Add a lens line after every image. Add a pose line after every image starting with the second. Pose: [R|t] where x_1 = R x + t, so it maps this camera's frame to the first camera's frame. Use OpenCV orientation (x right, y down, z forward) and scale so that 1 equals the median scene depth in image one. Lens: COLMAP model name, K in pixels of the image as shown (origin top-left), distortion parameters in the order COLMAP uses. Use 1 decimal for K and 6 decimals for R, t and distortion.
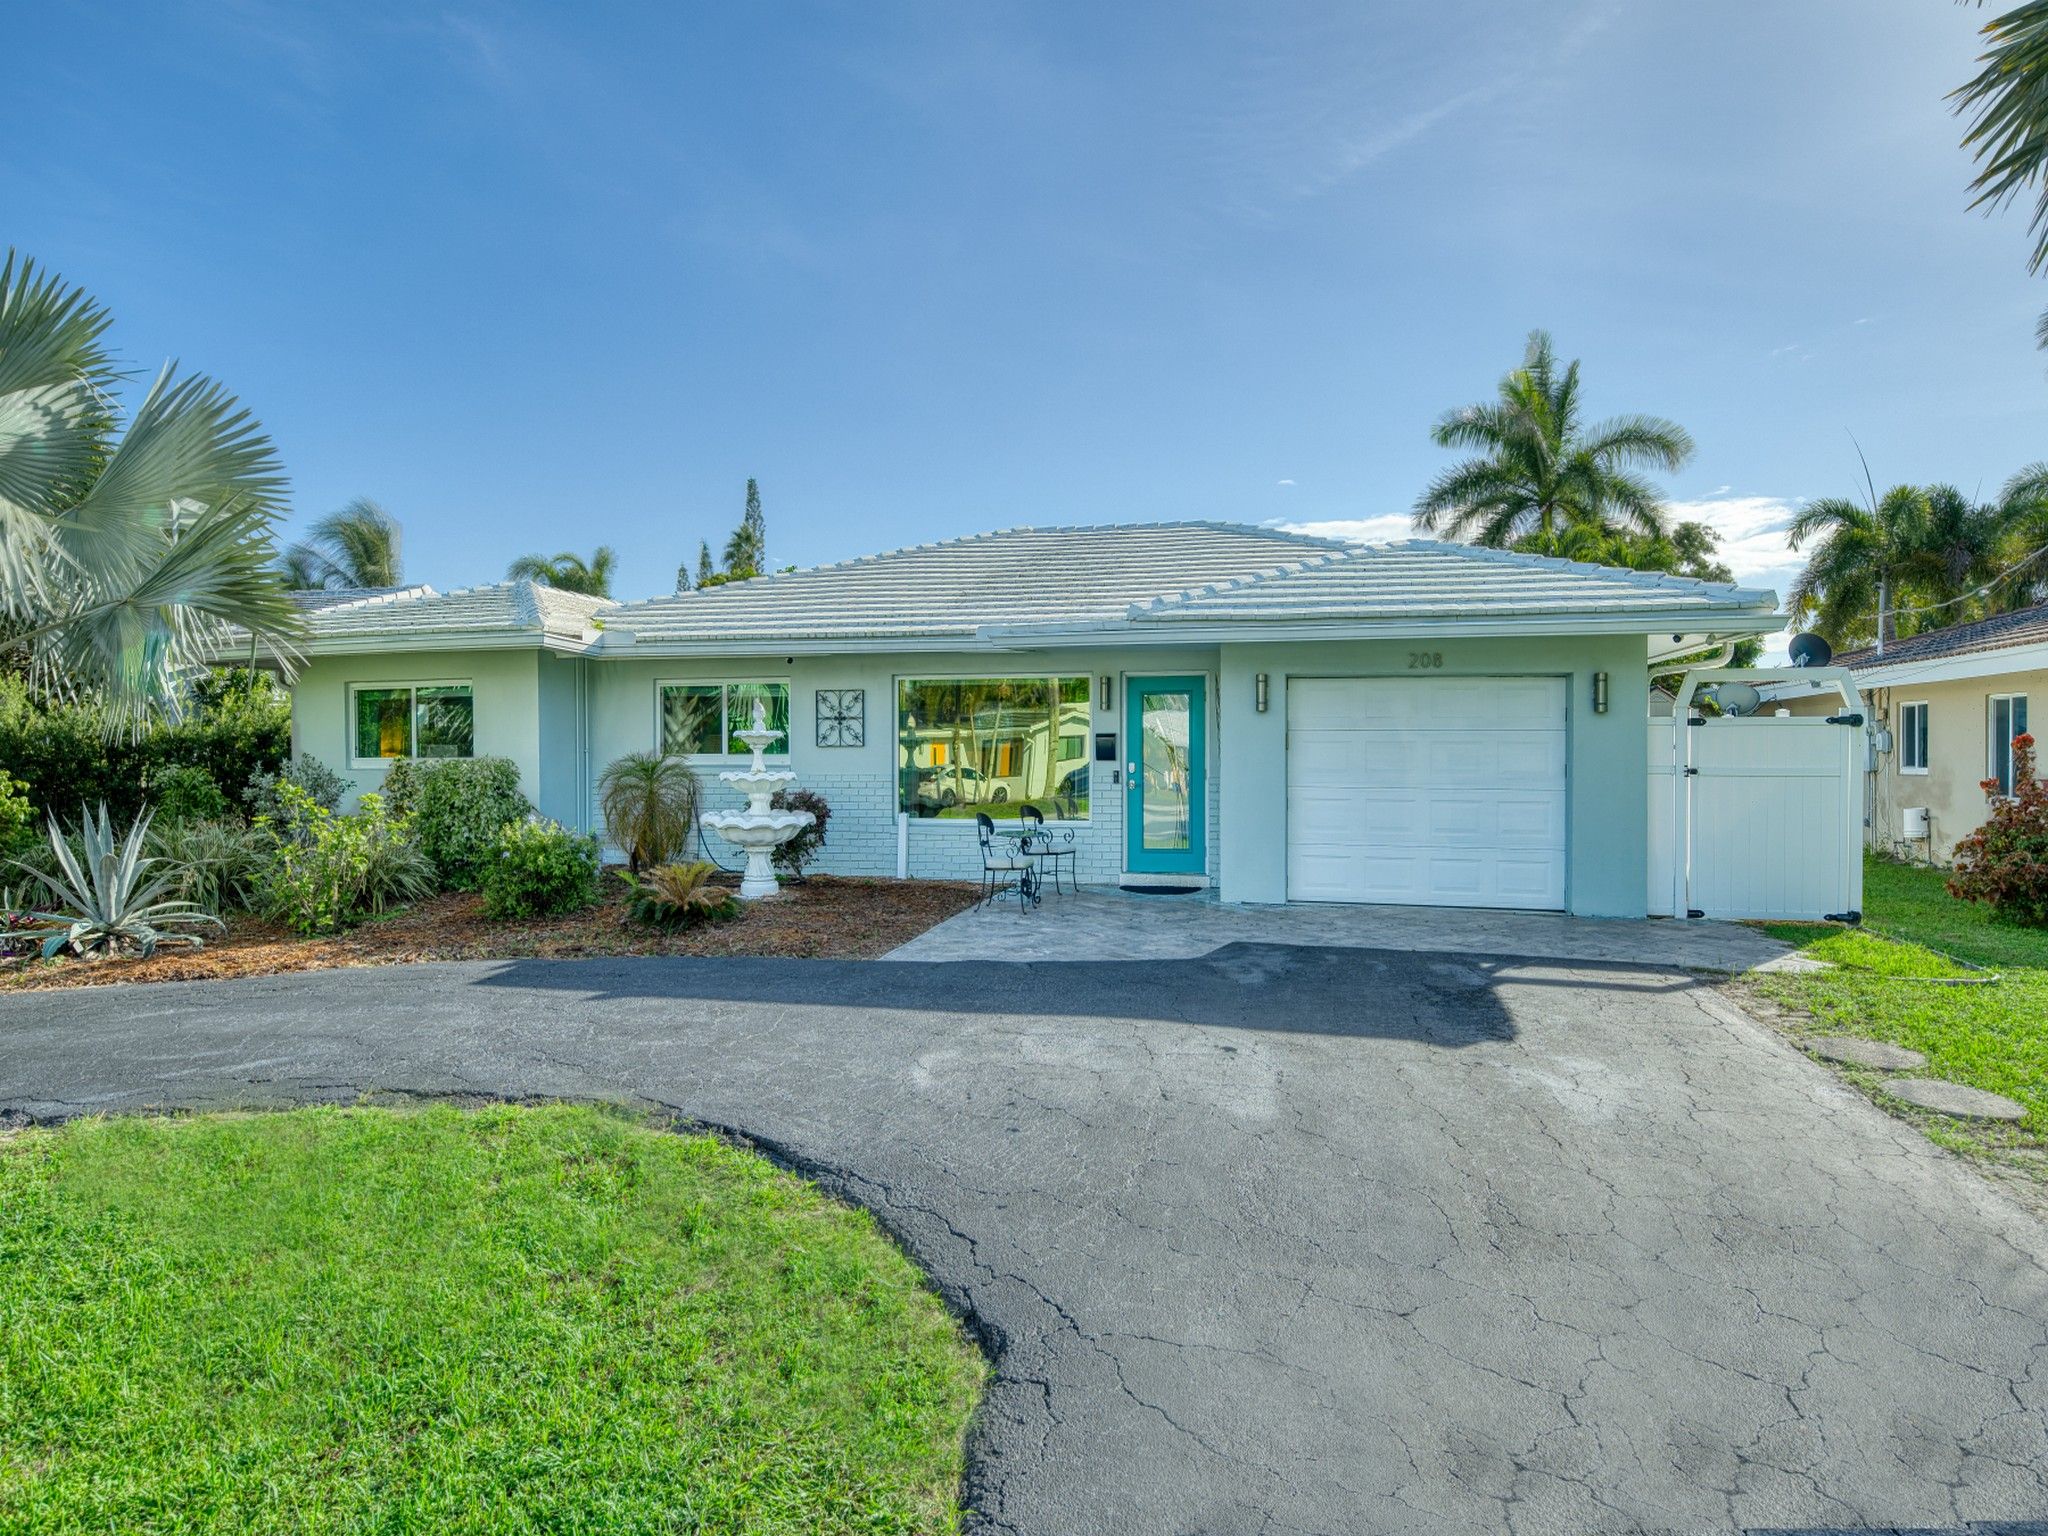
lens RADIAL K [[1142.9, 0, 1019.8], [0, 1142.9, 767.0], [0, 0, 1]] dist [0.002863, -0.001017]
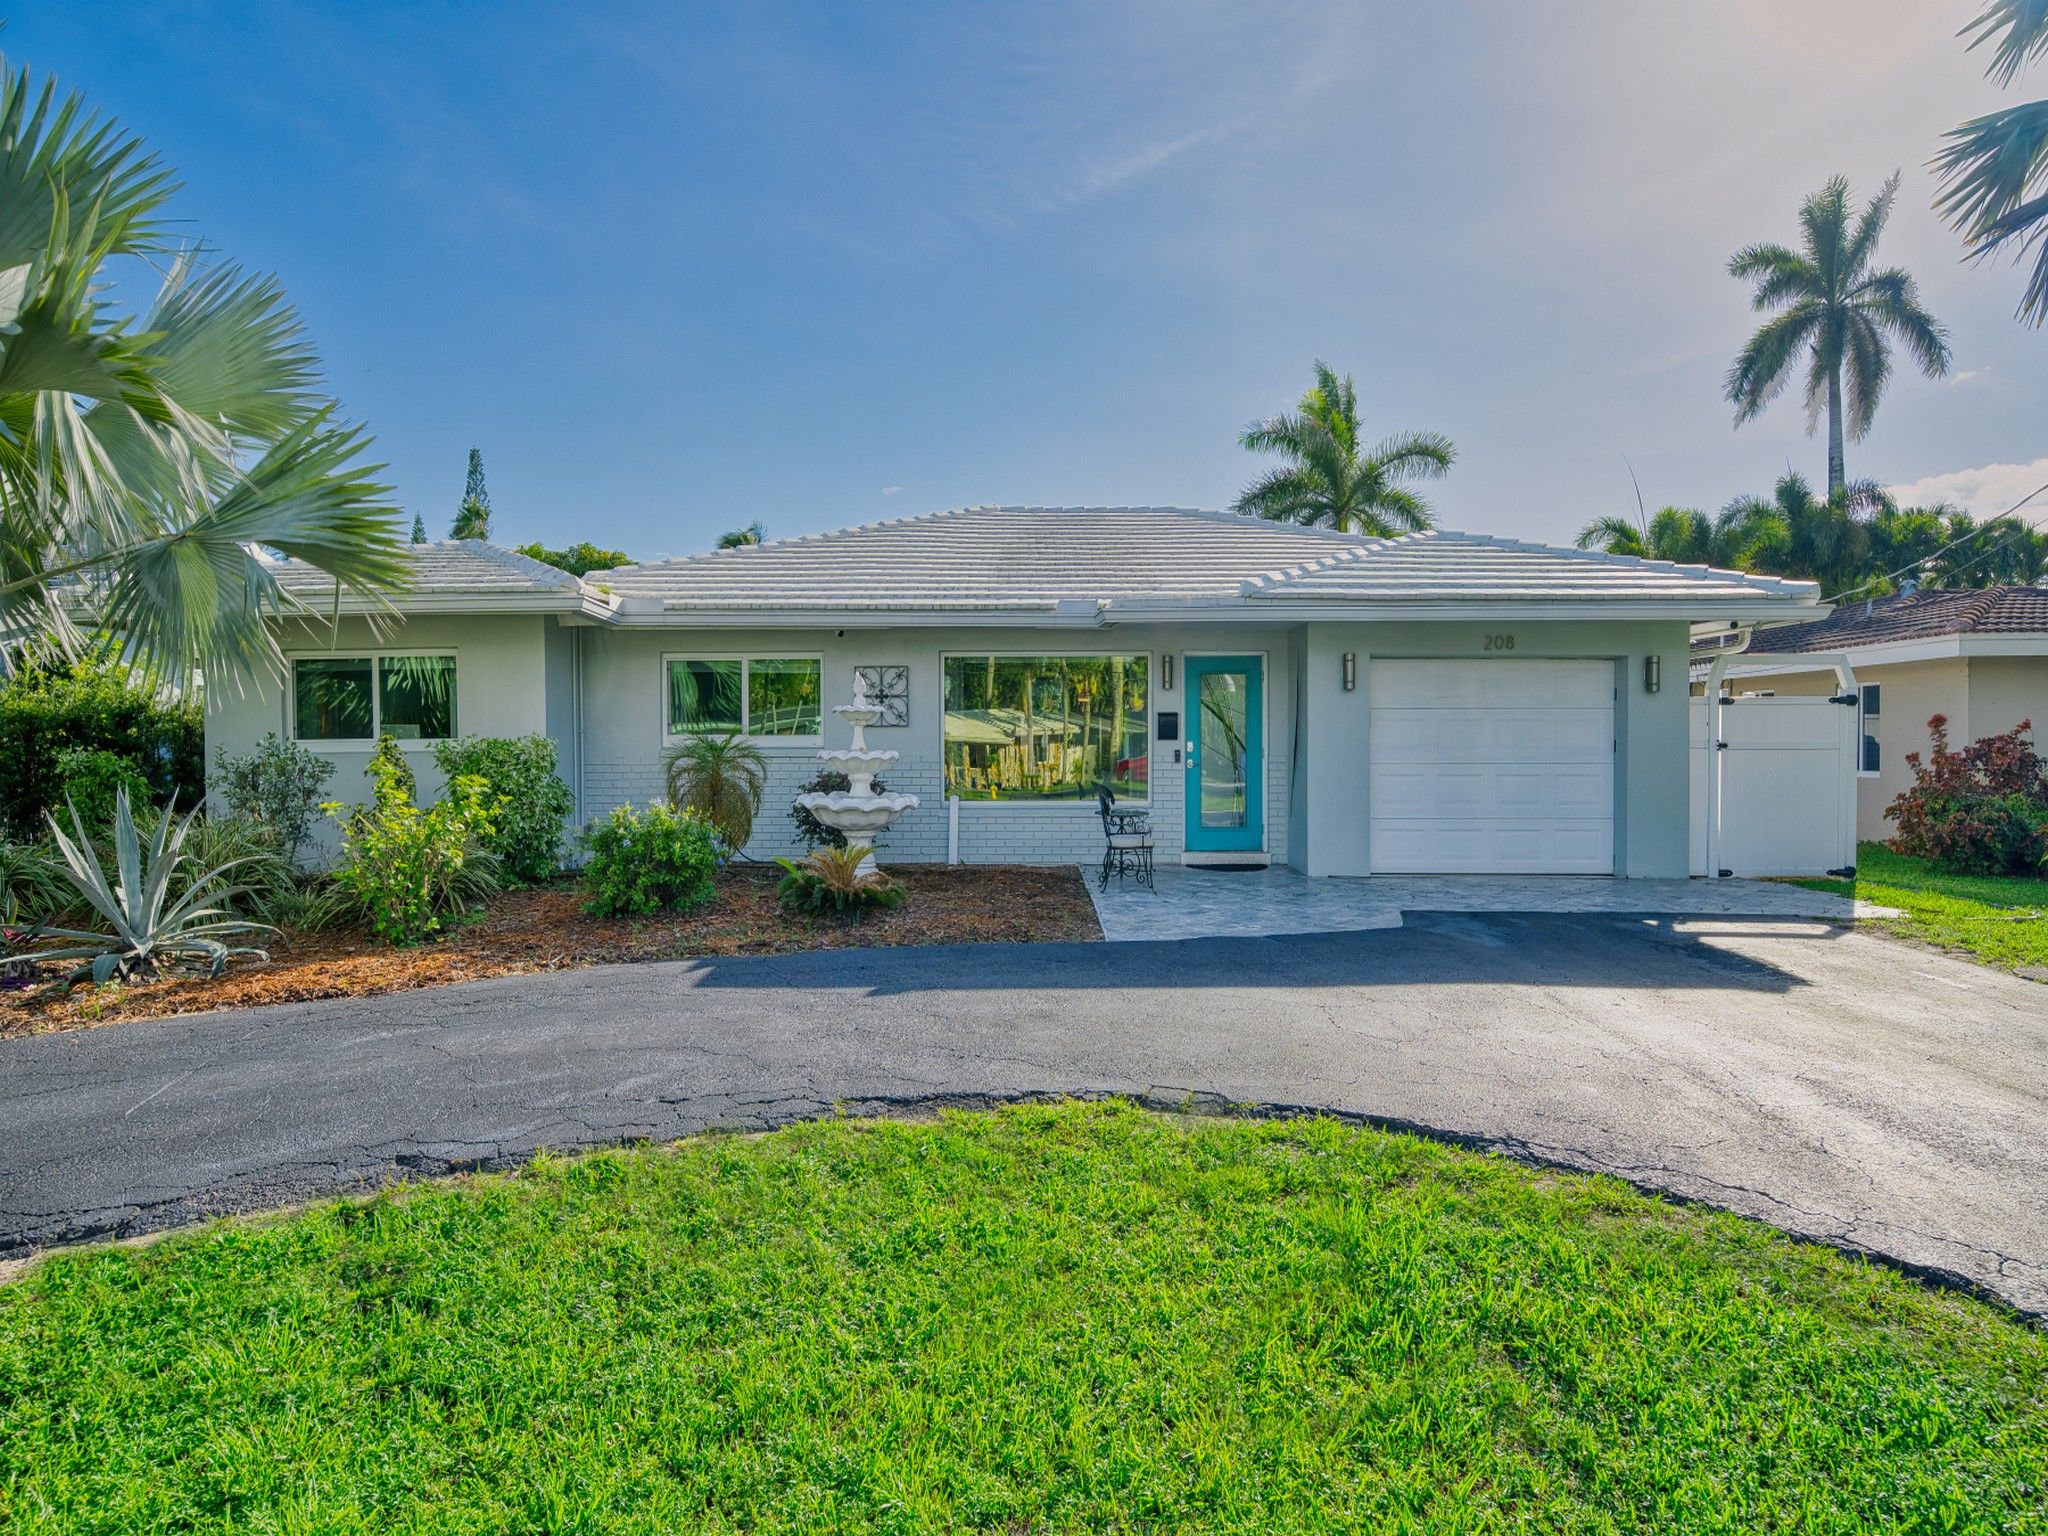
lens RADIAL K [[1142.9, 0, 1019.8], [0, 1142.9, 767.0], [0, 0, 1]] dist [0.002863, -0.001017]
pose [[0.973581, -0.007151, 0.228230, -0.307062], [0.005992, 0.999965, 0.005771, 0.012900], [-0.228263, -0.004251, 0.973590, 0.063791]]
